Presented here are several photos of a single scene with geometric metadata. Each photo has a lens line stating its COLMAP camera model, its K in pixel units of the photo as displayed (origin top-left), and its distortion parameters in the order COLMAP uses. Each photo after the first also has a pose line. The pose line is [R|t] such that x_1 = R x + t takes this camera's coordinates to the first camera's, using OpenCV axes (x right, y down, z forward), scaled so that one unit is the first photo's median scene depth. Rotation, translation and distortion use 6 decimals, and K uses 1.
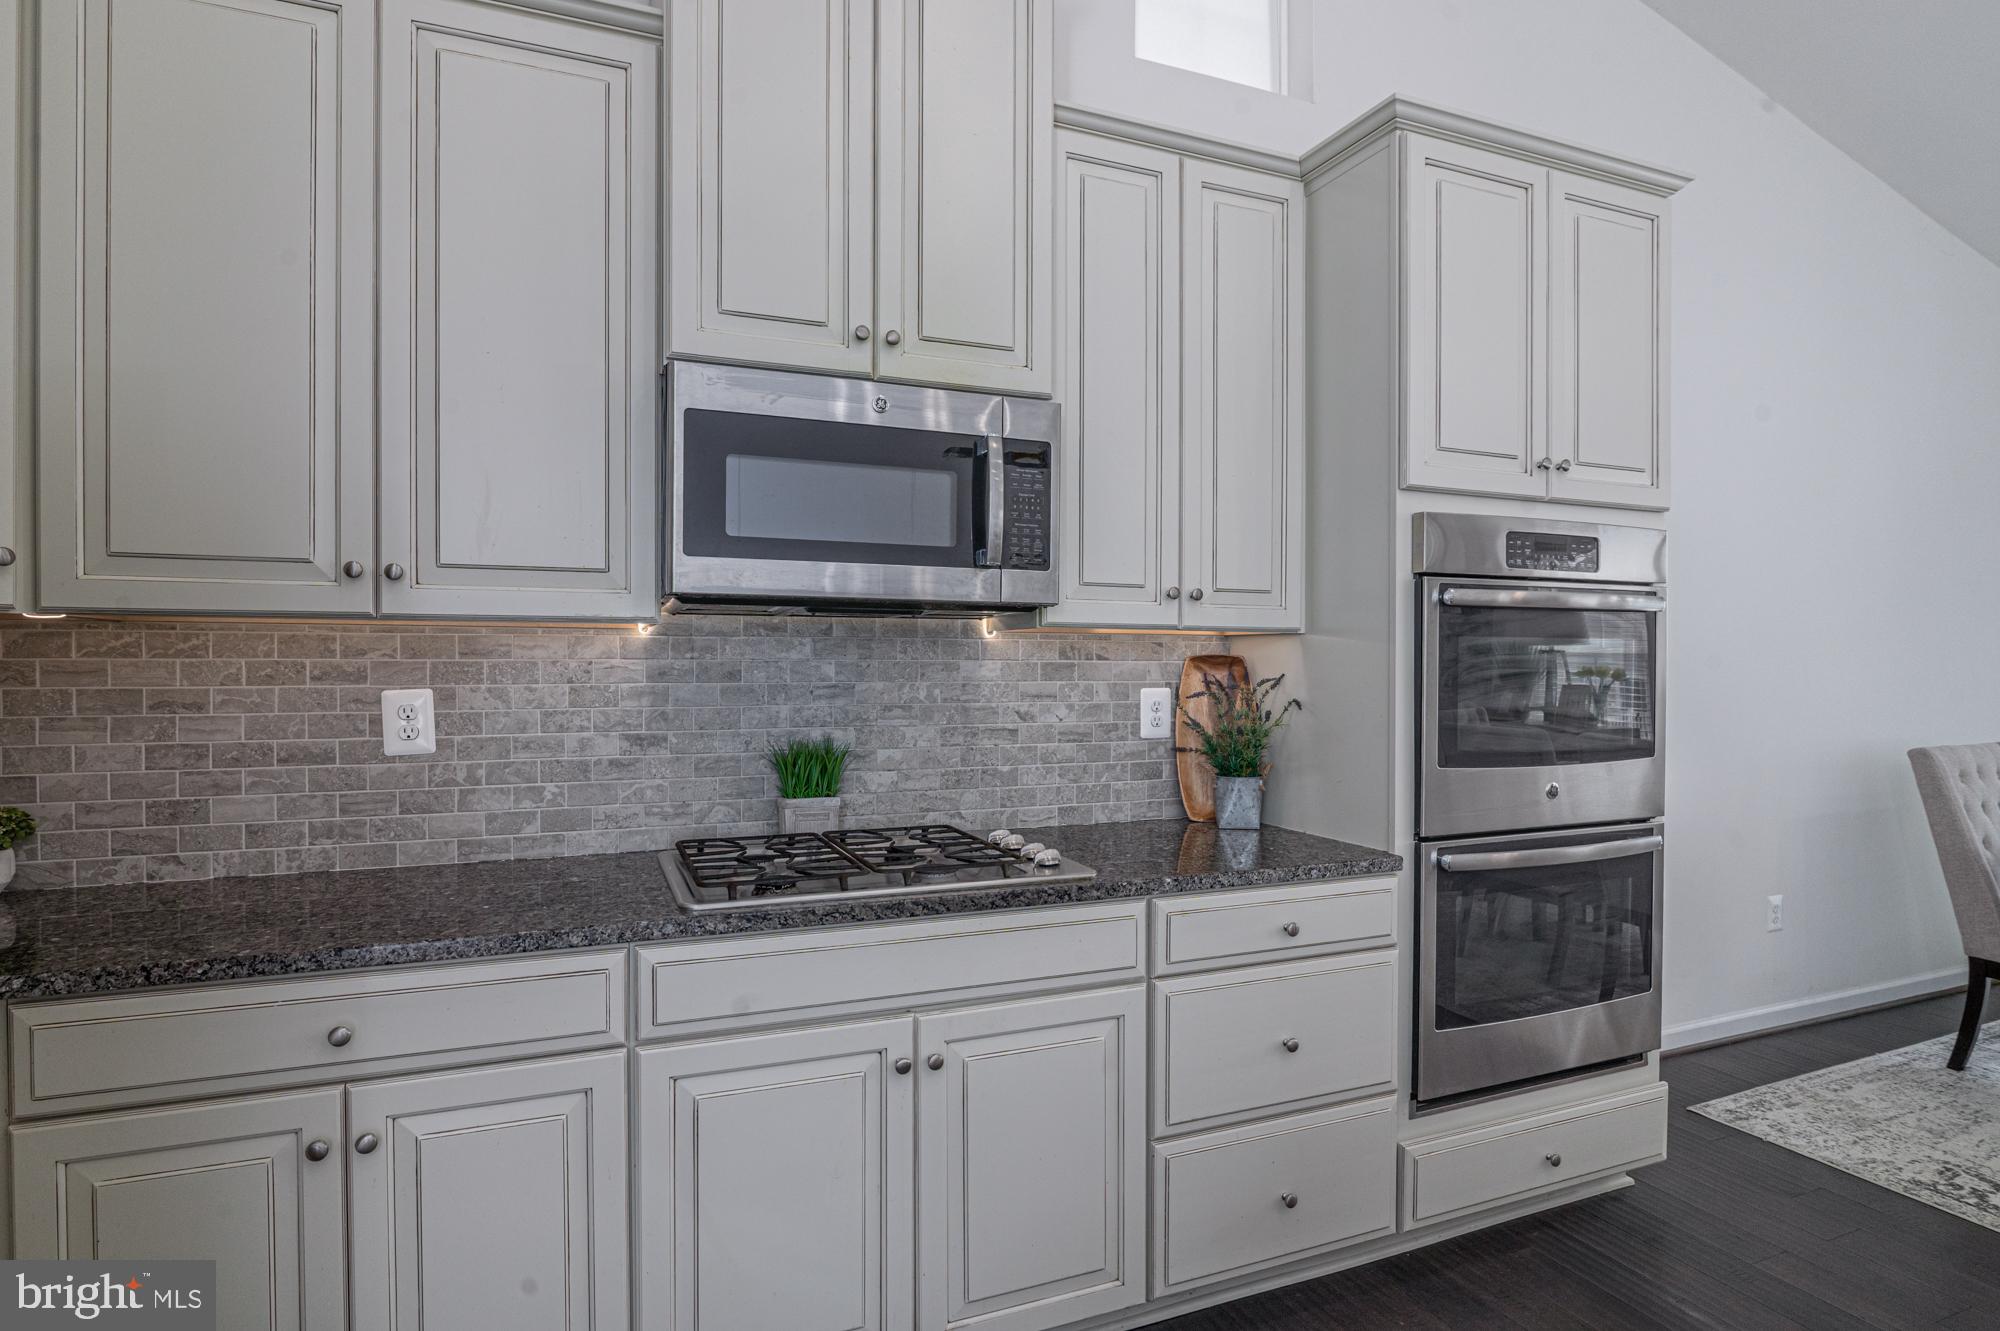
lens RADIAL K [[1039.8, 0, 988.7], [0, 1039.8, 664.4], [0, 0, 1]] dist [-0.019726, 0.003155]
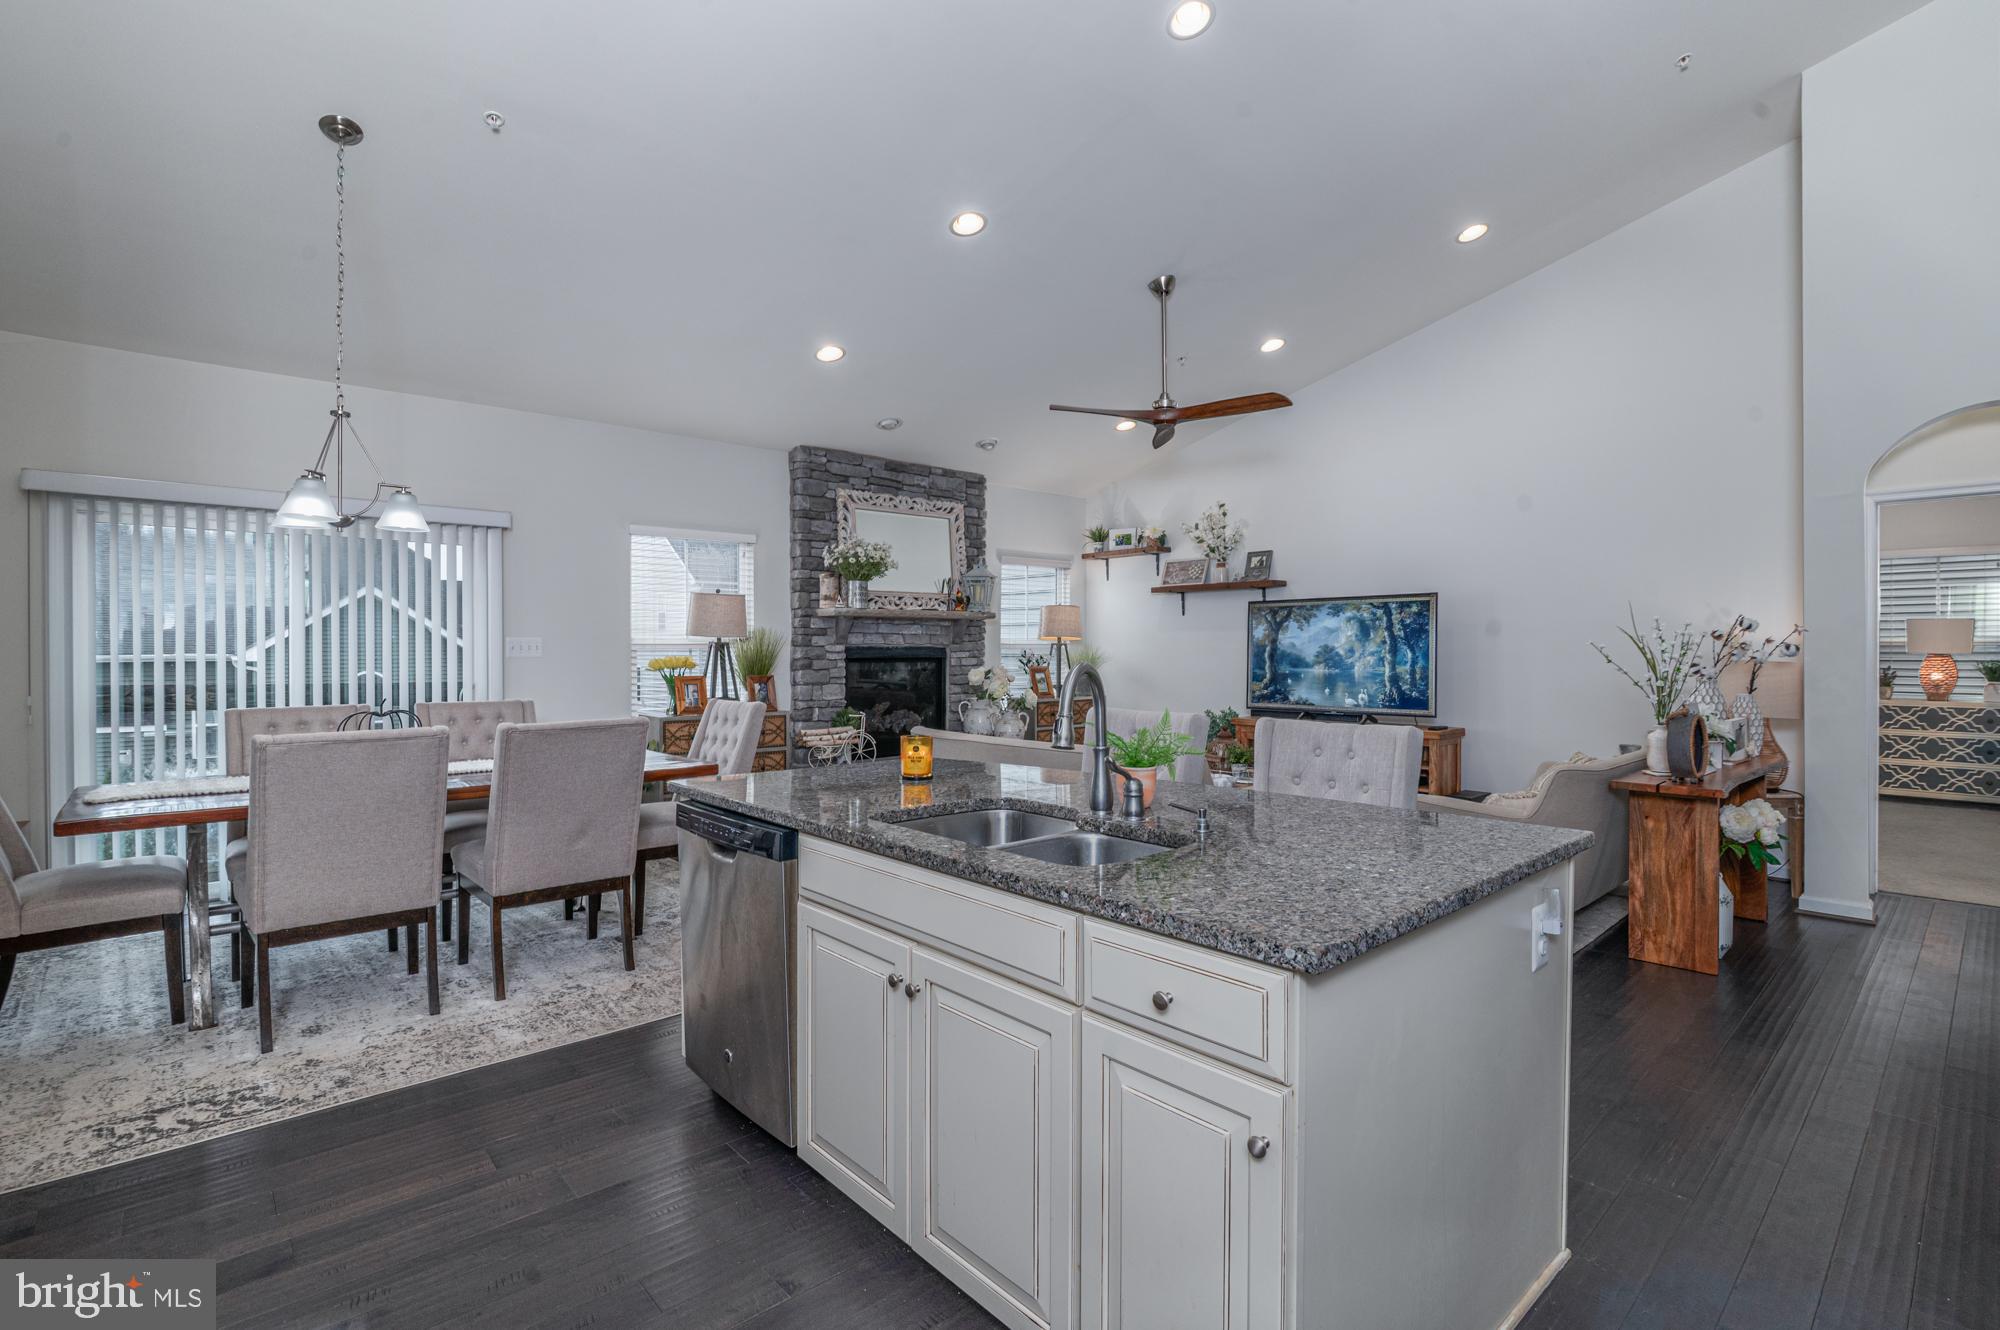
lens RADIAL K [[925.3, 0, 1009.0], [0, 925.3, 653.5], [0, 0, 1]] dist [-0.021941, 0.002858]
pose [[-0.348016, -0.003005, 0.937484, -0.290076], [0.001758, 0.999991, 0.003859, 0.008334], [-0.937487, 0.002991, -0.348008, 0.534921]]
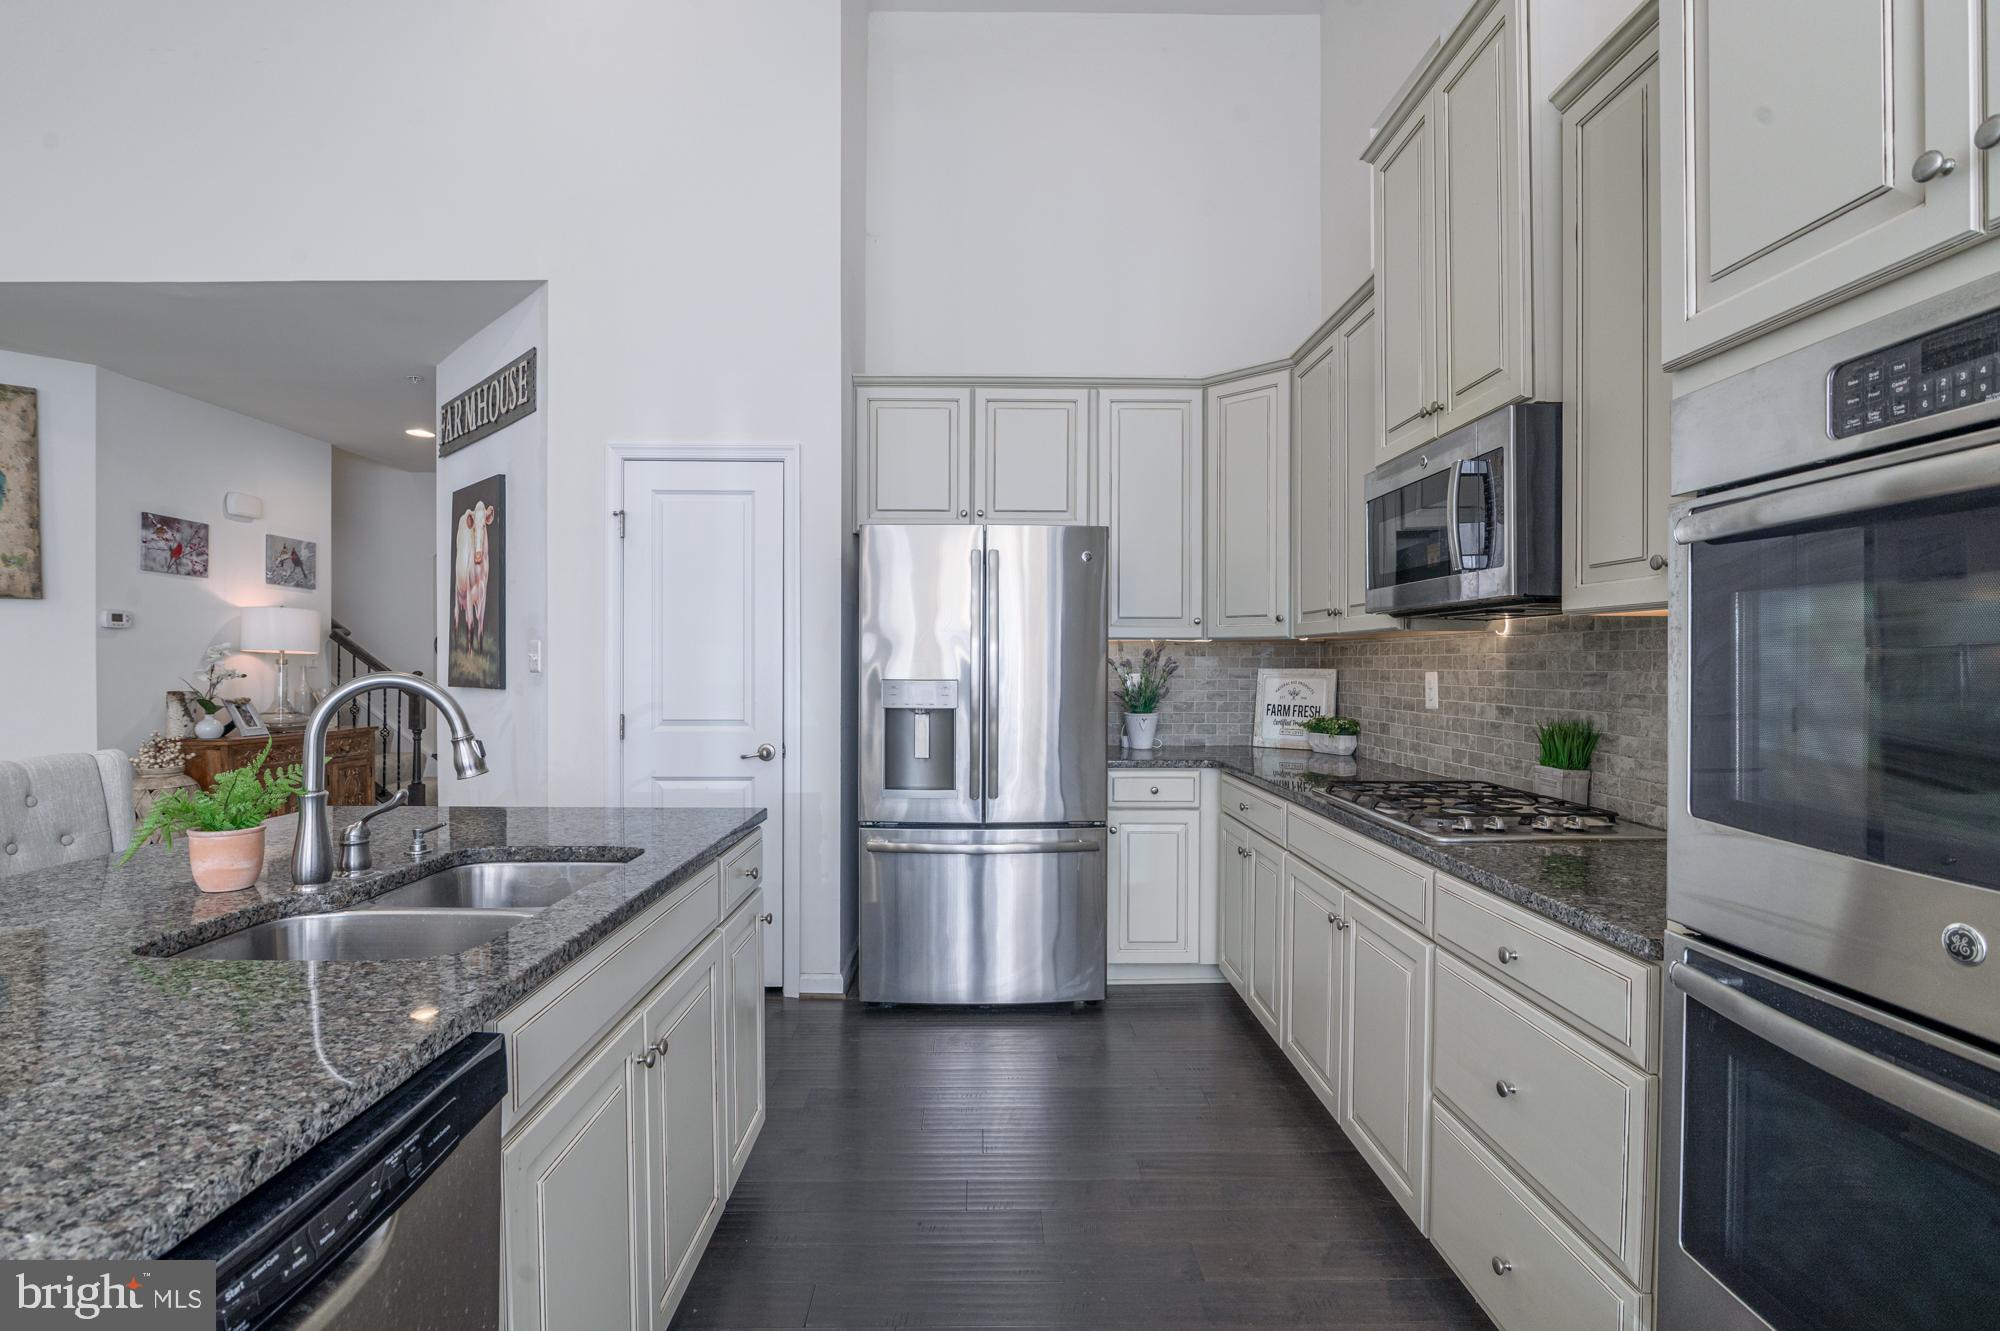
lens RADIAL K [[925.3, 0, 989.8], [0, 925.3, 680.9], [0, 0, 1]] dist [-0.021941, 0.002858]
pose [[-0.378342, 0.014479, -0.925553, 1.074470], [-0.004200, 0.999841, 0.017358, 0.014443], [0.925656, 0.010455, -0.378221, 0.823089]]
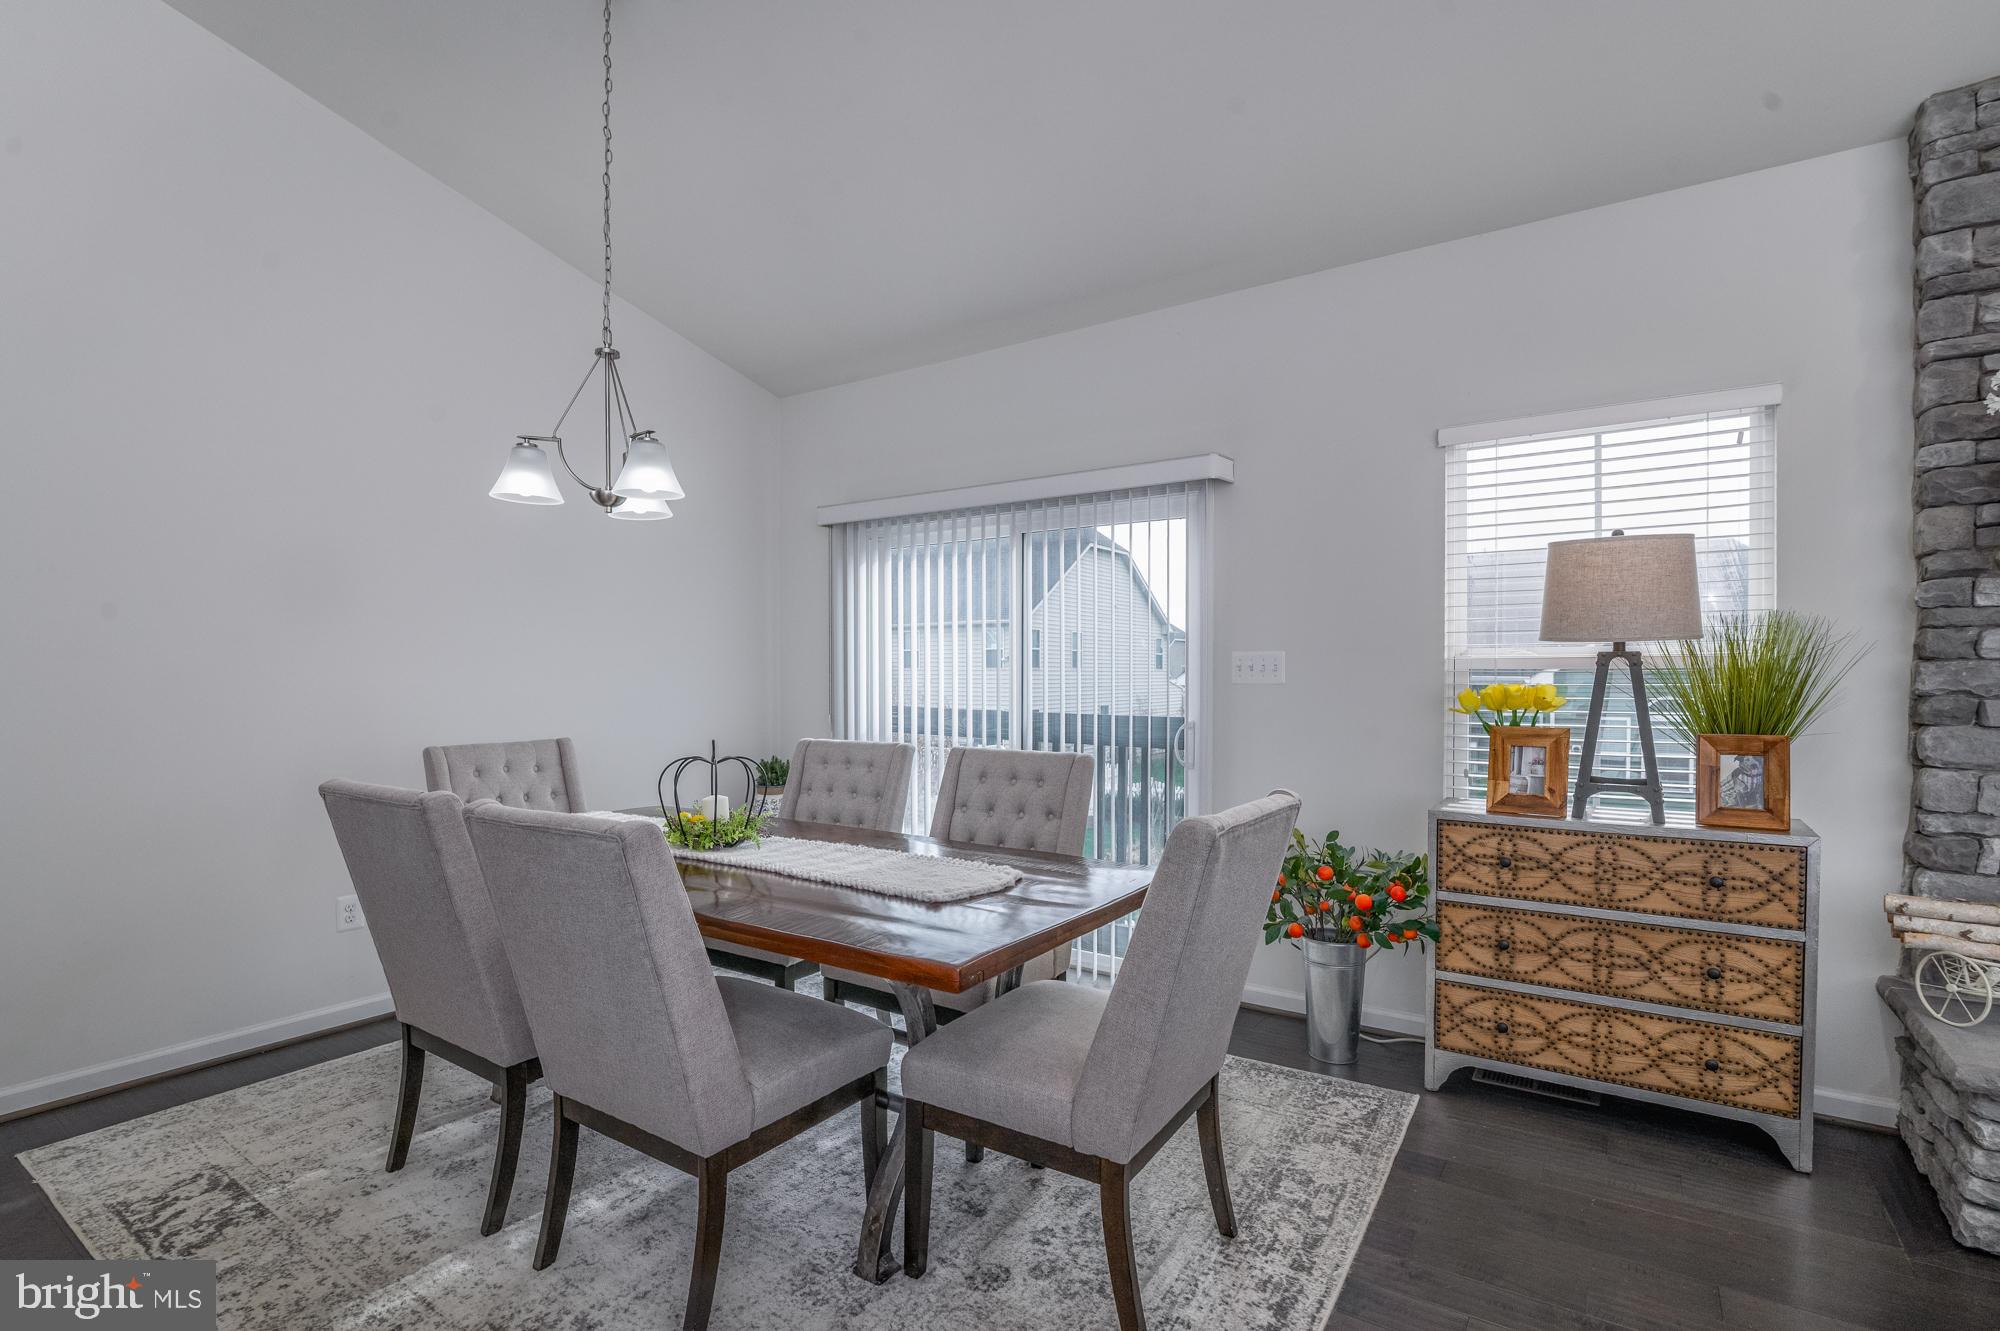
lens RADIAL K [[925.3, 0, 996.1], [0, 925.3, 692.0], [0, 0, 1]] dist [-0.021941, 0.002858]
pose [[0.837086, -0.010718, 0.546967, 1.333294], [0.001603, 0.999852, 0.017141, 0.013403], [-0.547070, -0.013472, 0.836979, -0.185323]]
